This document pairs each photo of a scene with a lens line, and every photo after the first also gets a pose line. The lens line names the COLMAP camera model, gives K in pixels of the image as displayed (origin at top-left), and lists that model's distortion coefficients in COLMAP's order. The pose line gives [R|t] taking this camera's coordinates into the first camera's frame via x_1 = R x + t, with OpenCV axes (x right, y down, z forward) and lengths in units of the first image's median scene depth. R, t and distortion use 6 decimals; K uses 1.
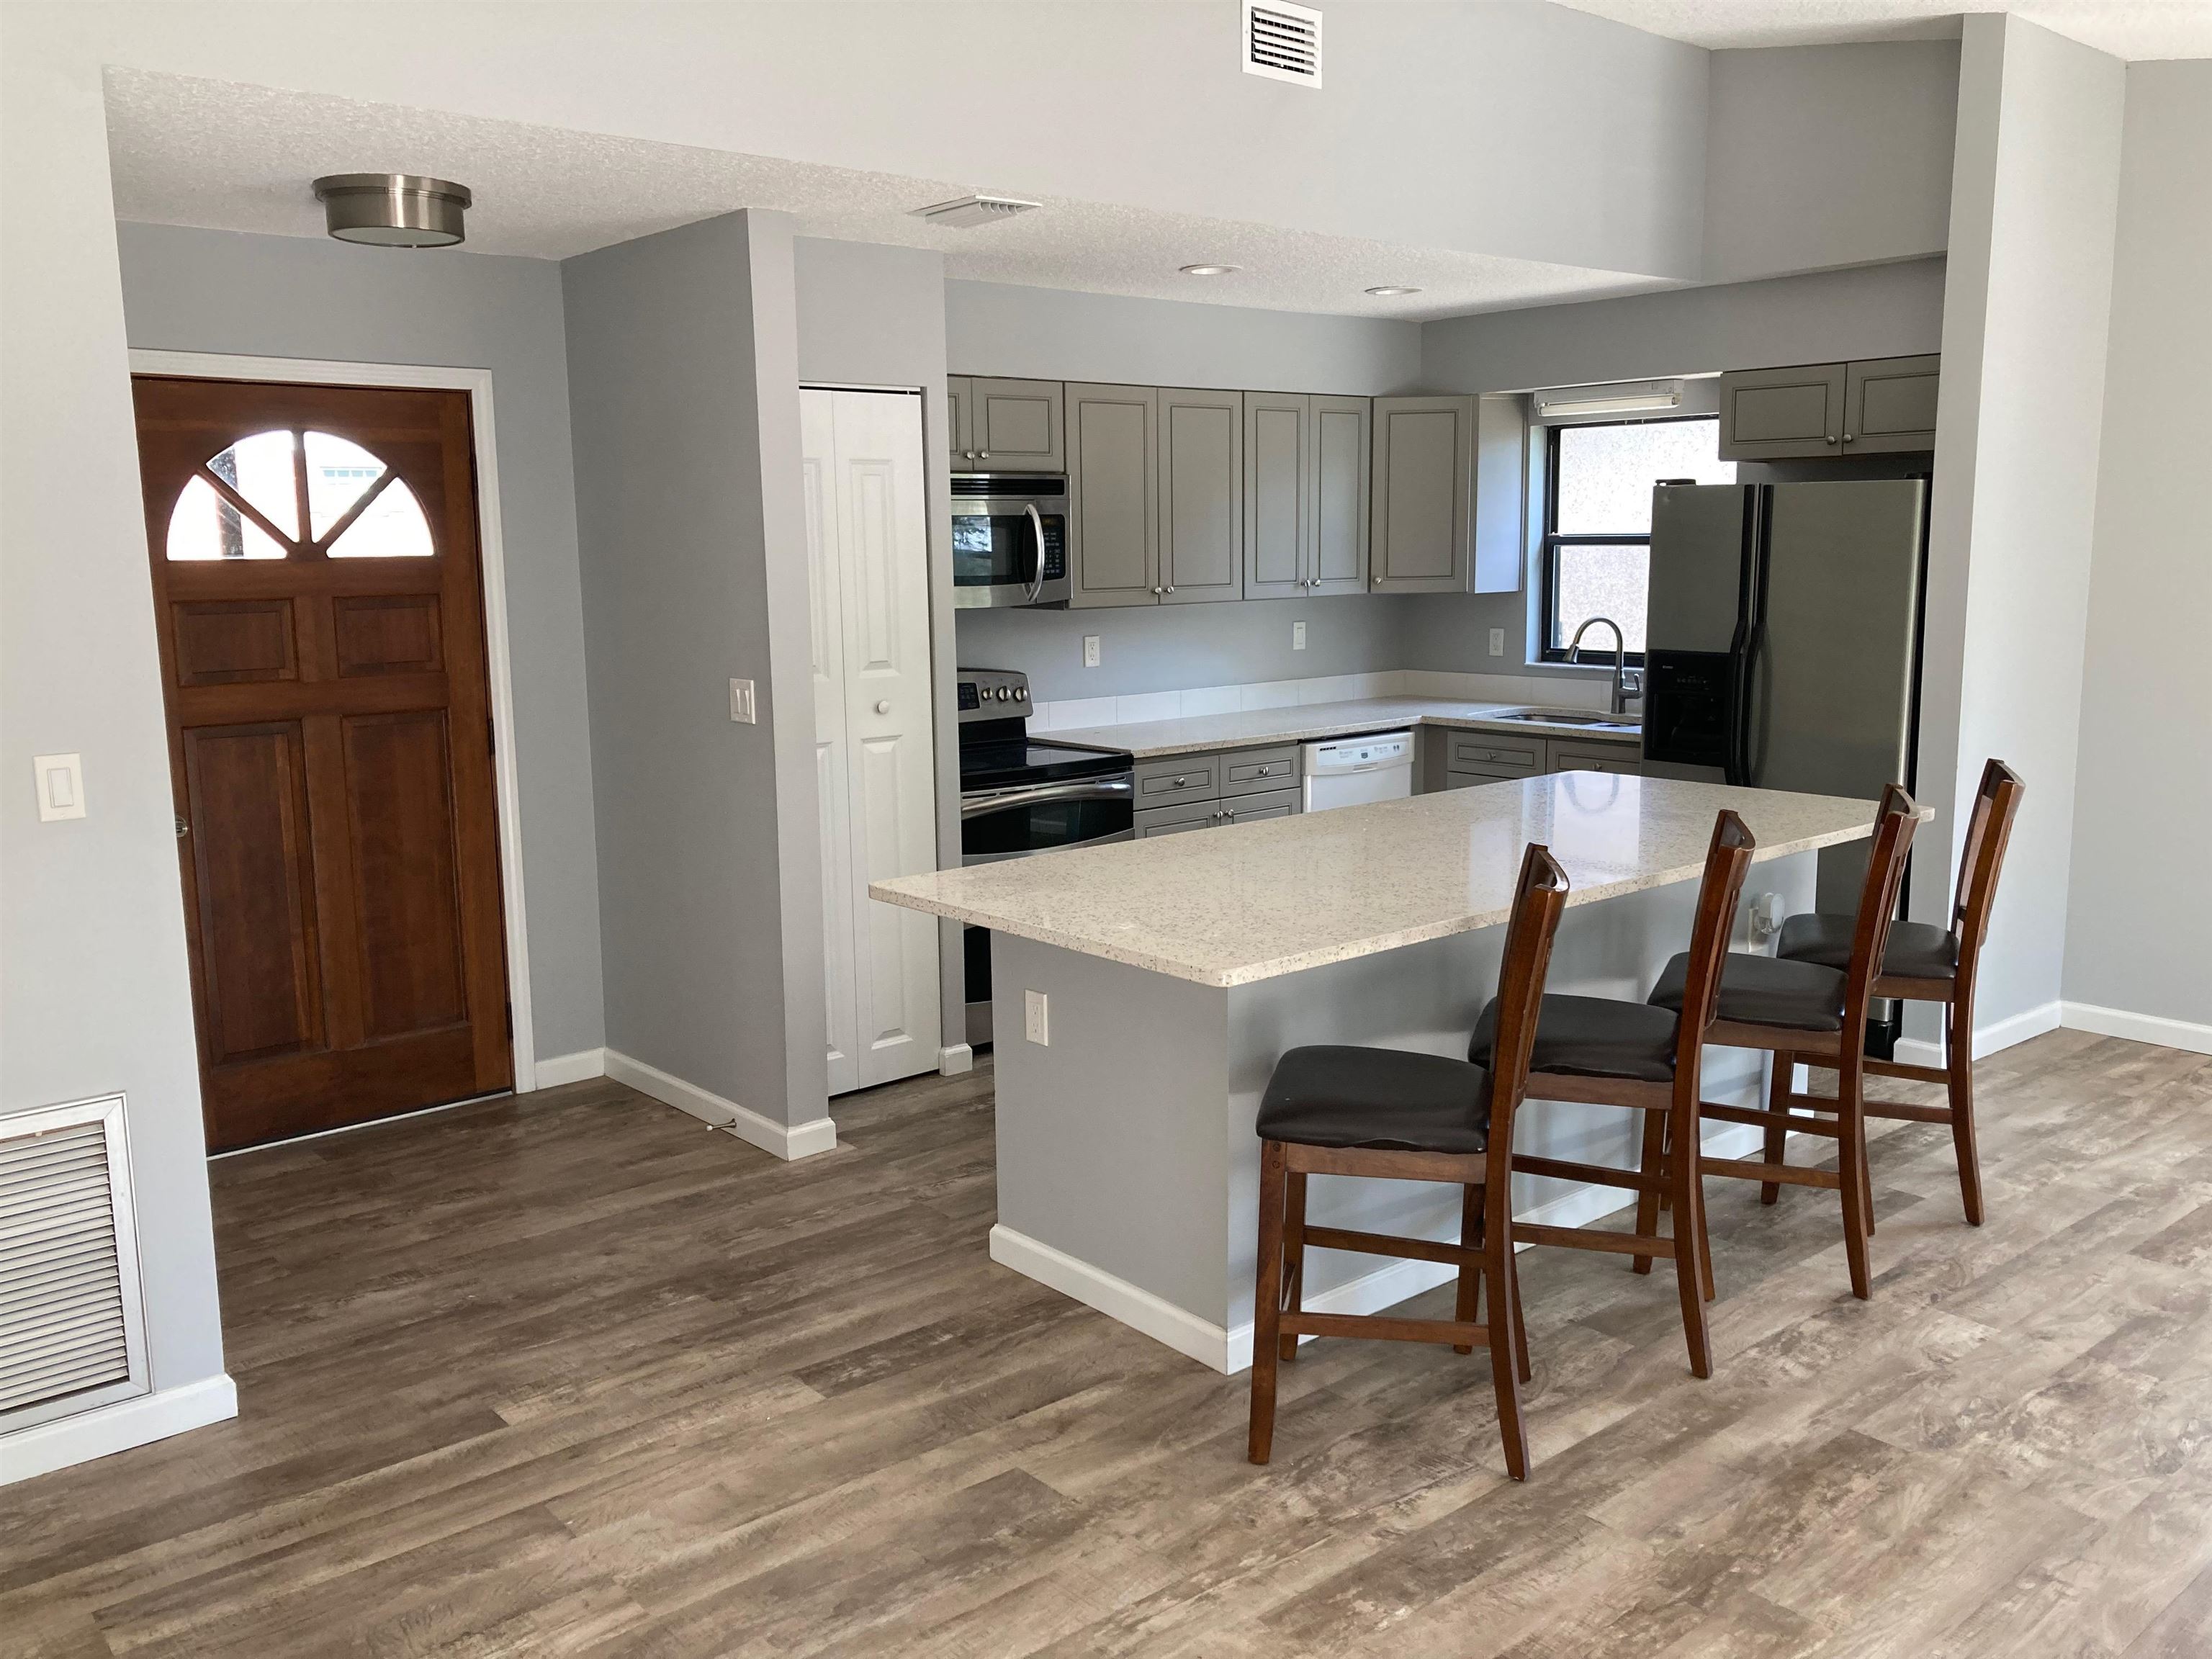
lens RADIAL K [[1827.1, 0, 1109.1], [0, 1827.1, 811.2], [0, 0, 1]] dist [0.056553, -0.055030]
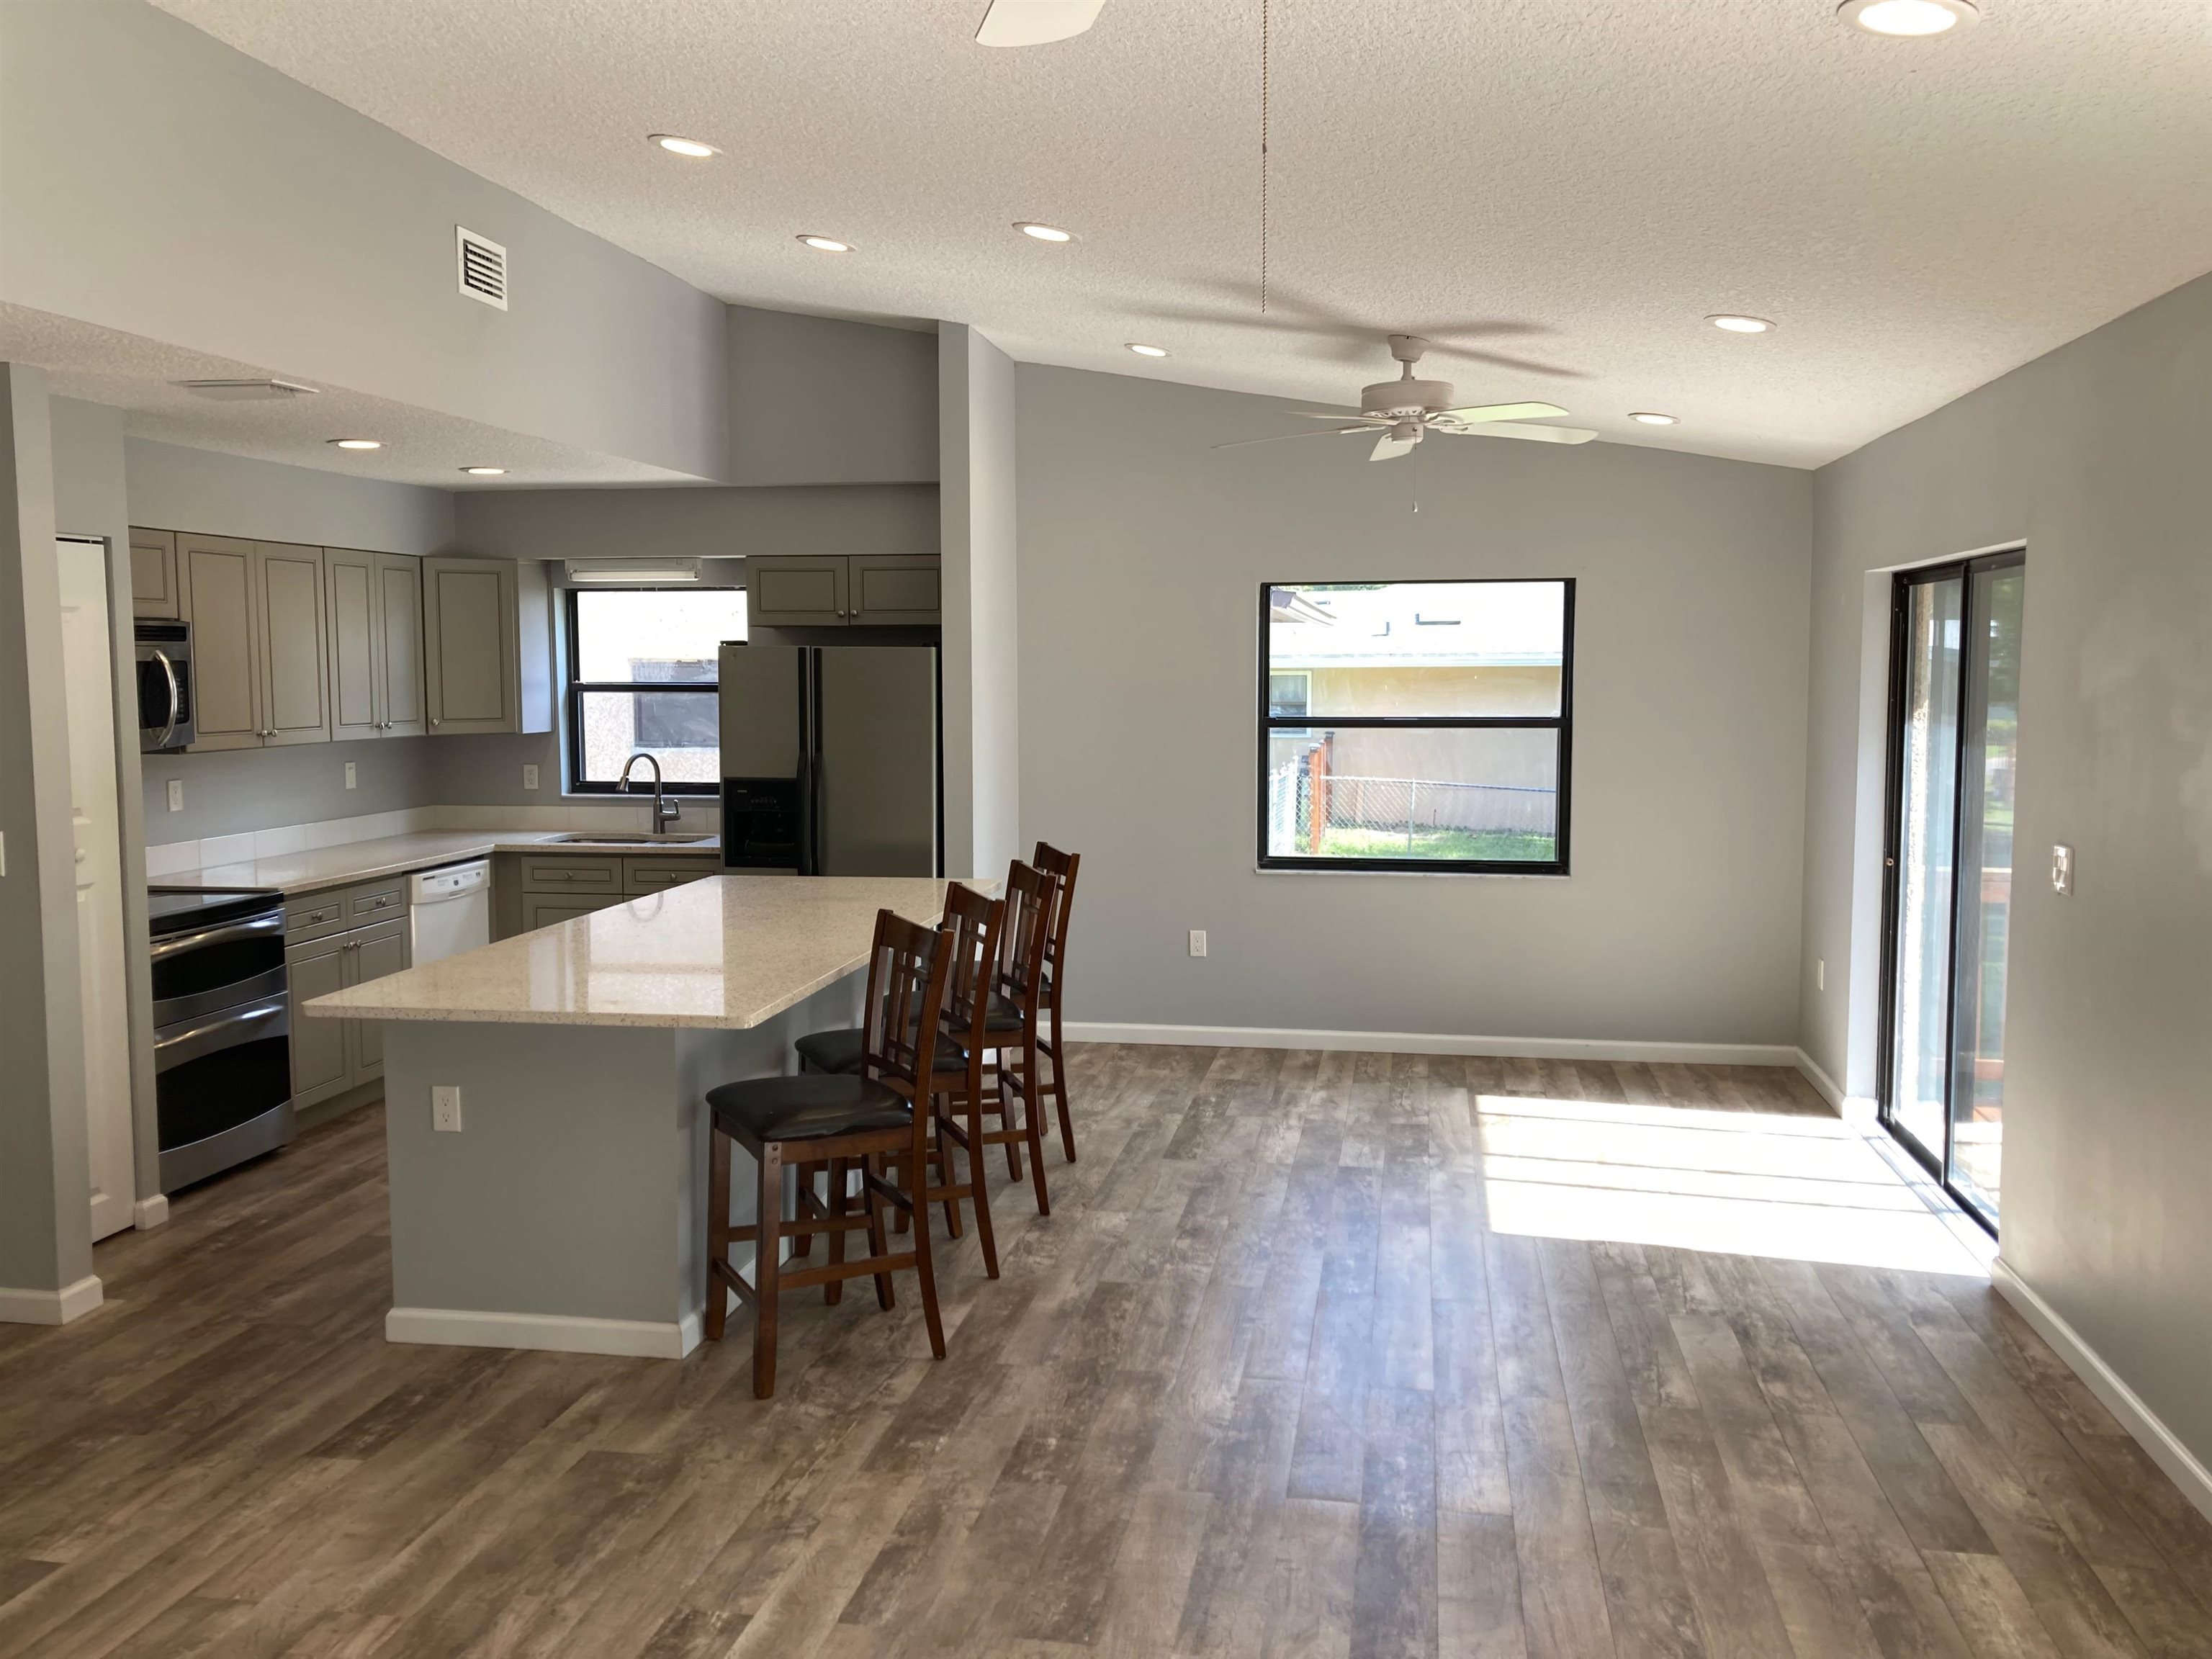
lens RADIAL K [[1827.1, 0, 1107.1], [0, 1827.1, 825.1], [0, 0, 1]] dist [0.056553, -0.055030]
pose [[0.768180, -0.047019, 0.638505, -0.358531], [0.089976, 0.995330, -0.034954, 0.011751], [-0.633880, 0.084301, 0.768824, -0.124095]]
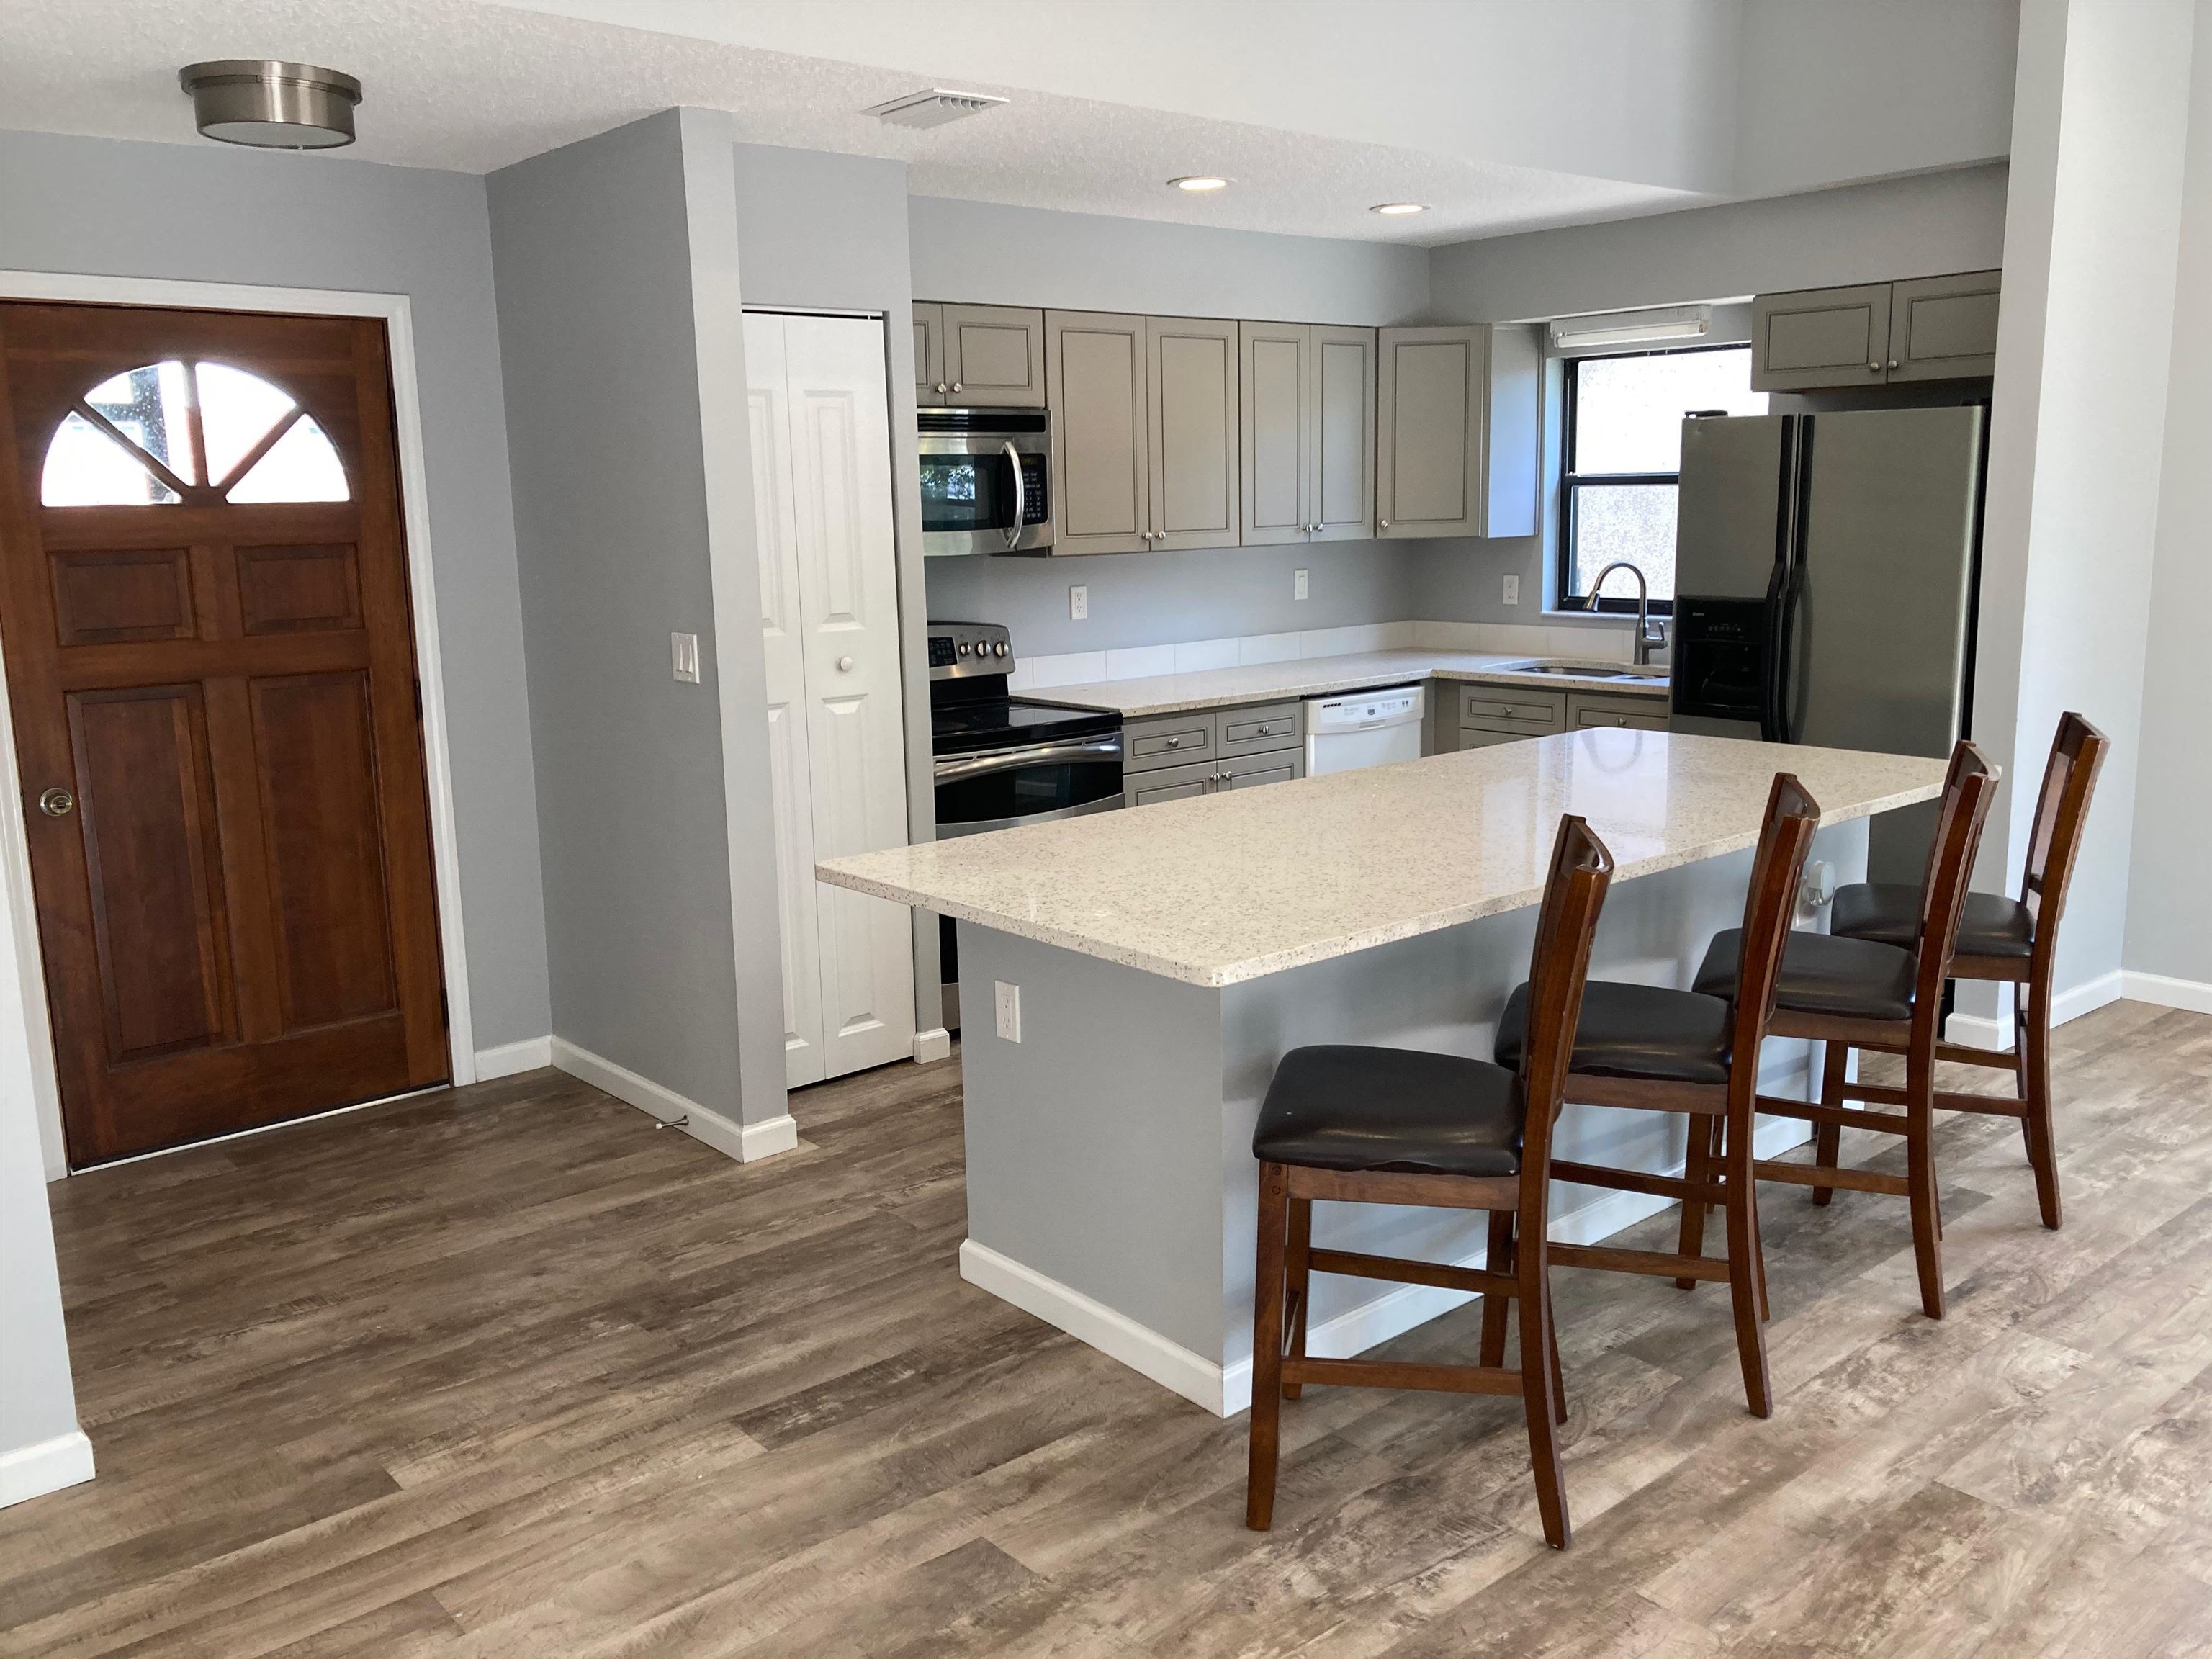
lens RADIAL K [[1827.1, 0, 1120.9], [0, 1827.1, 800.5], [0, 0, 1]] dist [0.056553, -0.055030]
pose [[0.999958, -0.008027, 0.004523, 0.009724], [0.007943, 0.999802, 0.018223, -0.004532], [-0.004669, -0.018187, 0.999824, 0.088729]]
